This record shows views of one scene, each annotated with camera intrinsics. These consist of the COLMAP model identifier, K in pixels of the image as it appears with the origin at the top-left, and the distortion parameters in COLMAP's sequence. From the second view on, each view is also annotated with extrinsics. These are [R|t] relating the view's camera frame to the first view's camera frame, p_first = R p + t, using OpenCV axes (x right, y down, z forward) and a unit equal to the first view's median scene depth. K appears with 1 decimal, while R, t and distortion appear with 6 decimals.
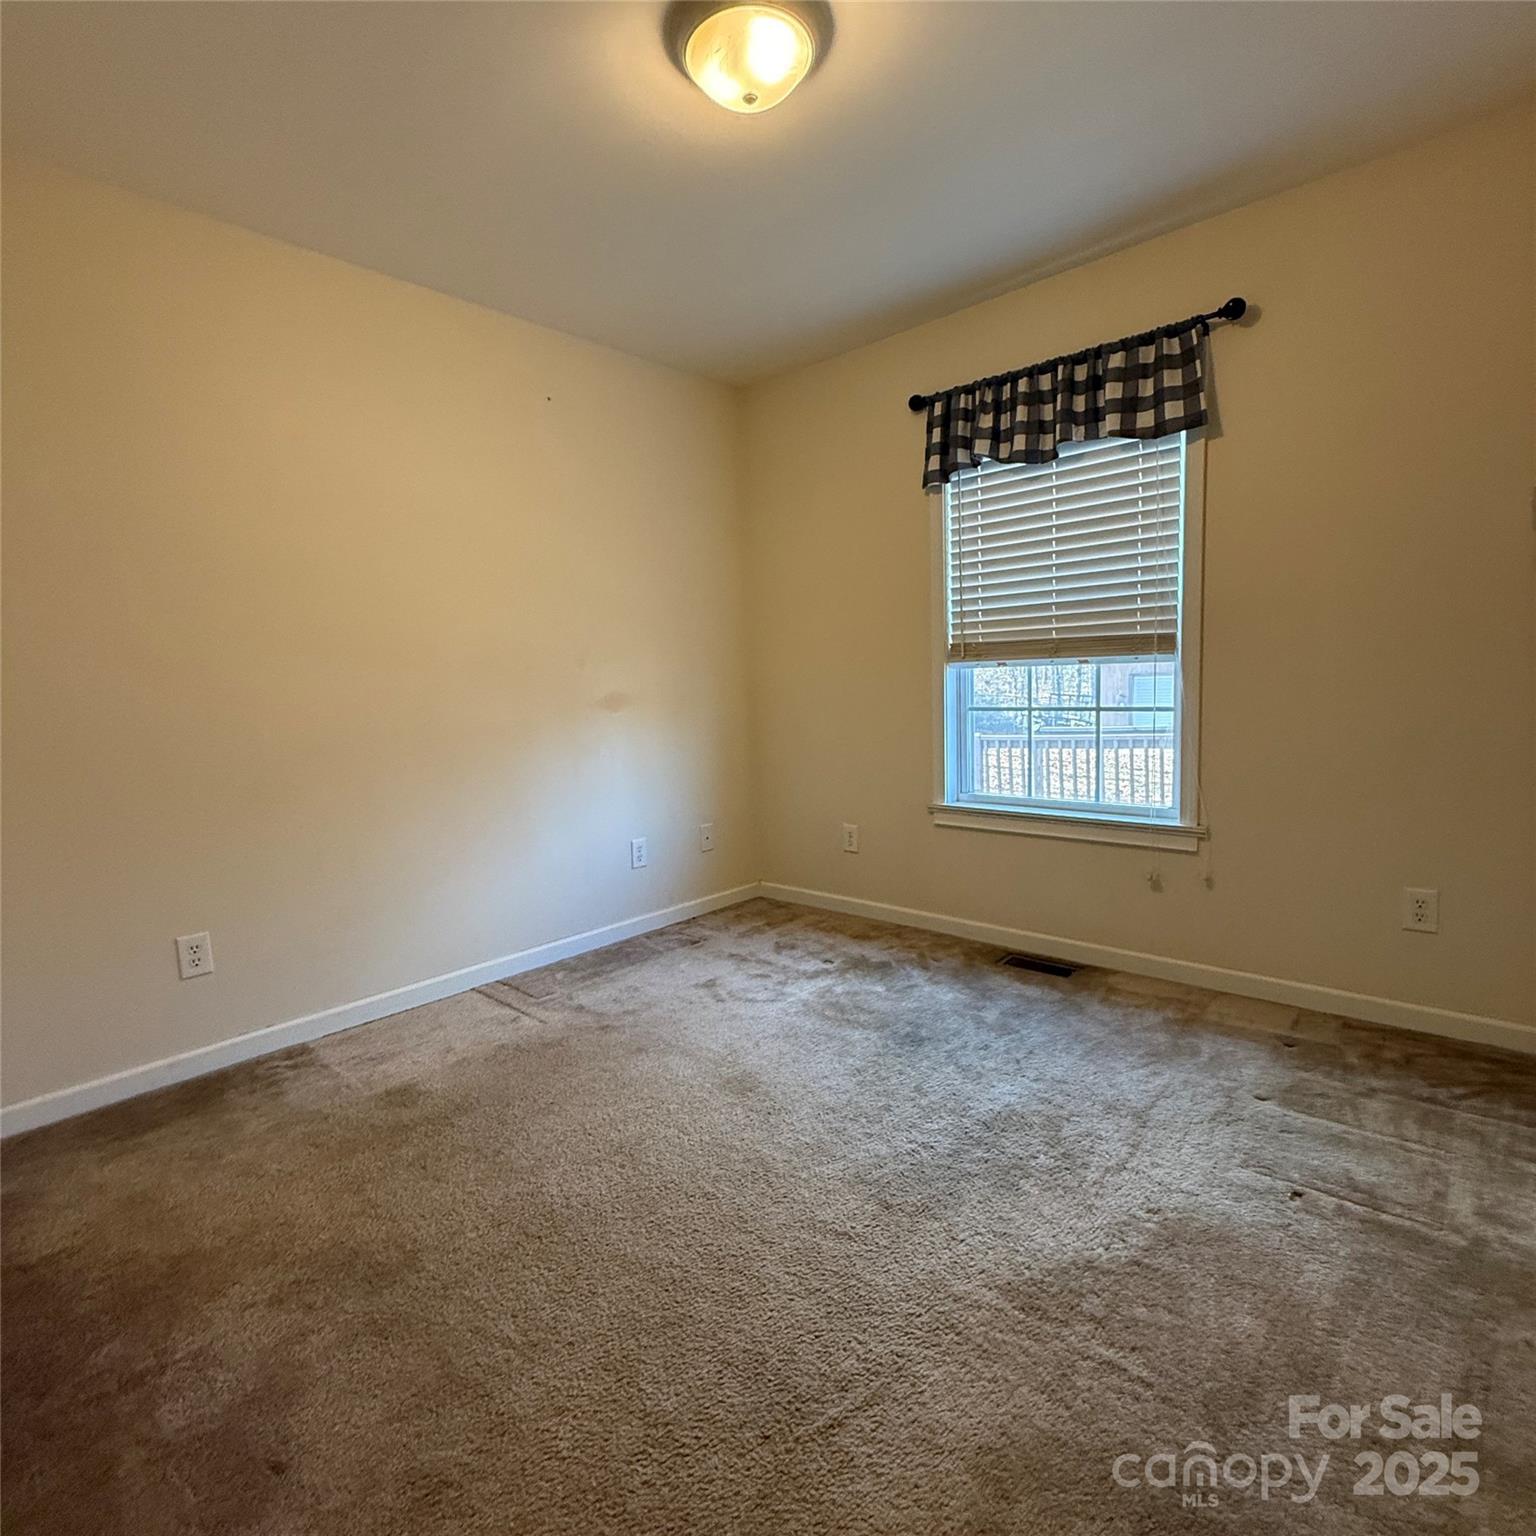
lens RADIAL K [[813.2, 0, 768.0], [0, 813.2, 768.0], [0, 0, 1]] dist [-0.004398, -0.000208]
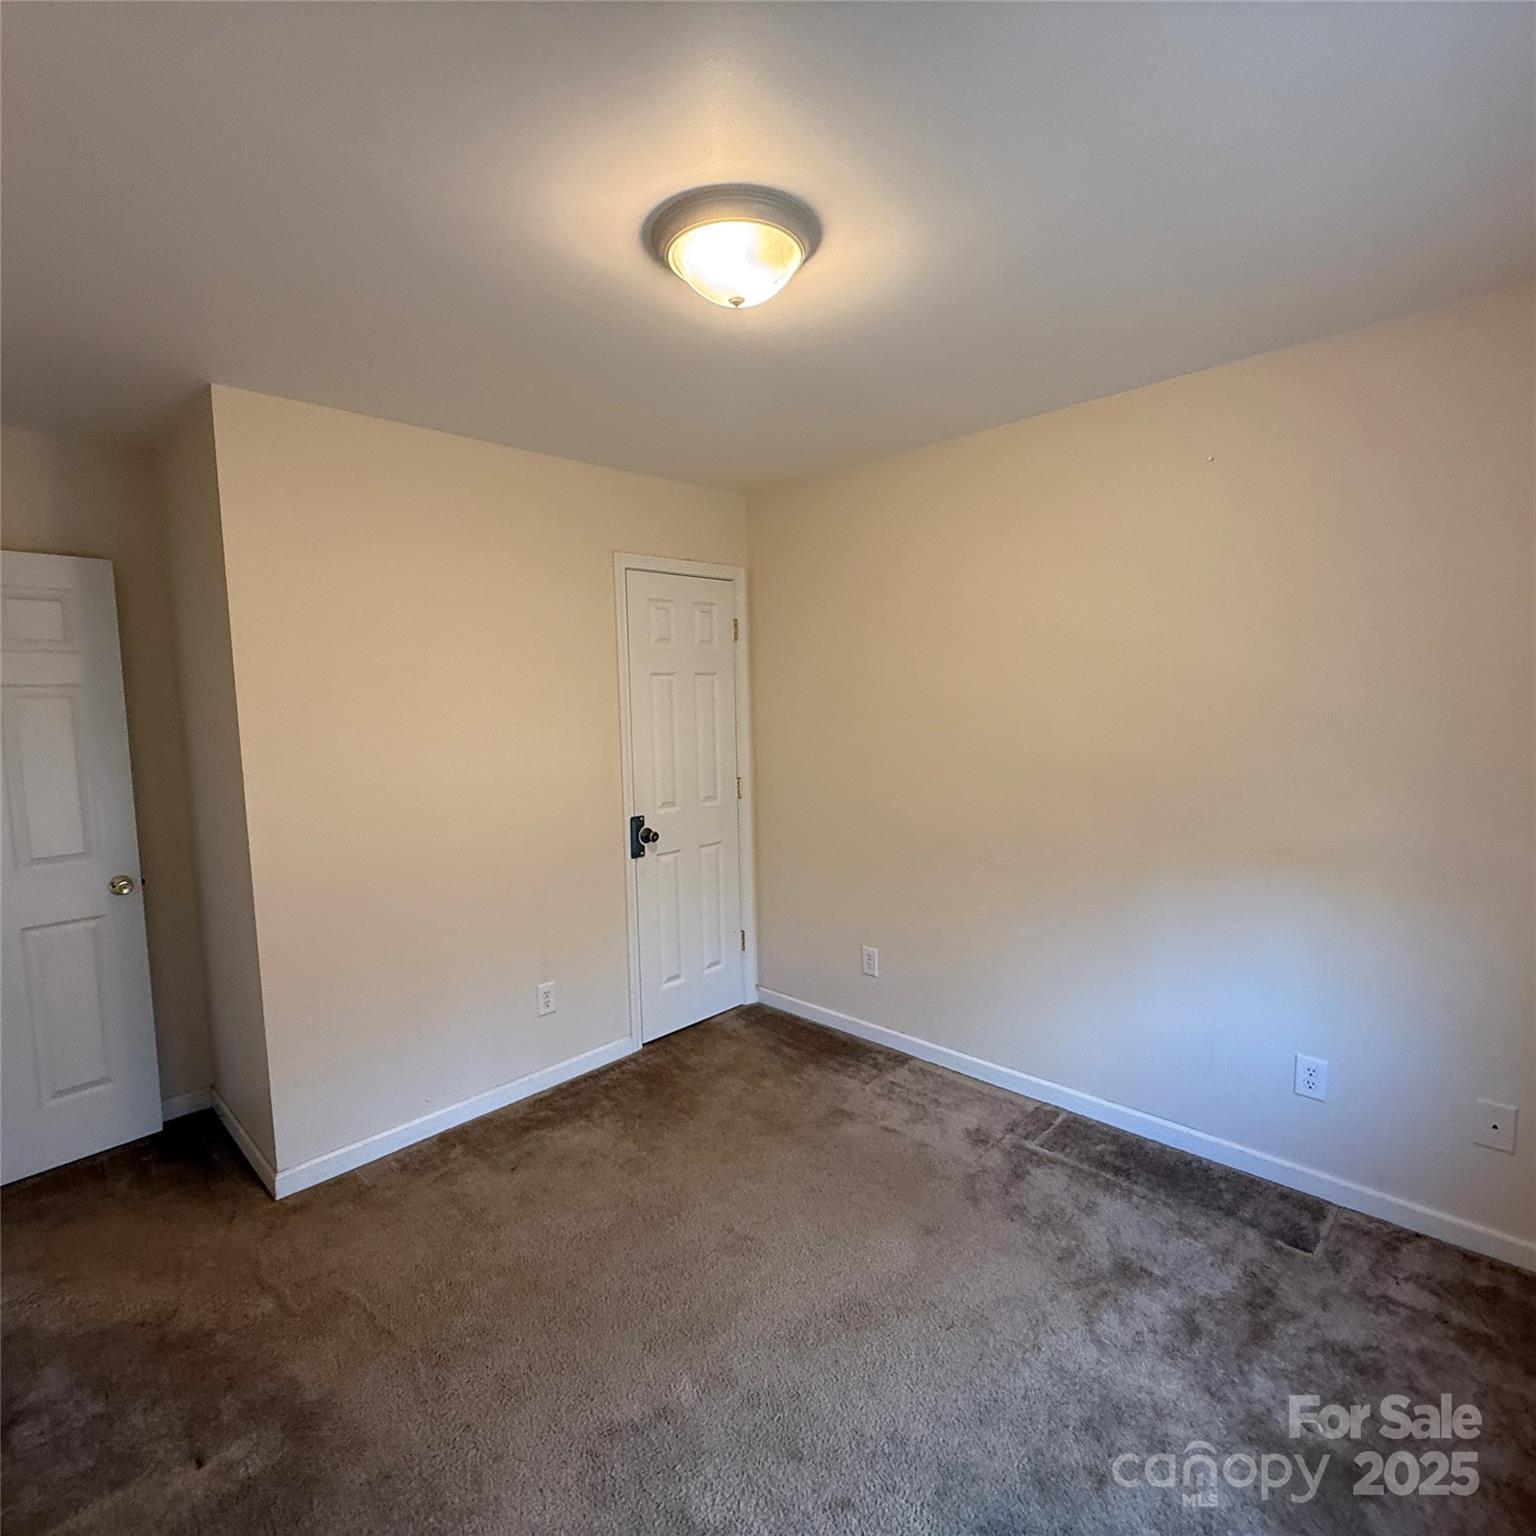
lens RADIAL K [[813.2, 0, 768.0], [0, 813.2, 768.0], [0, 0, 1]] dist [-0.004398, -0.000208]
pose [[-0.035760, 0.132026, -0.990601, 0.593083], [-0.078895, 0.987768, 0.134497, -0.247002], [0.996241, 0.082963, -0.024907, 0.658012]]
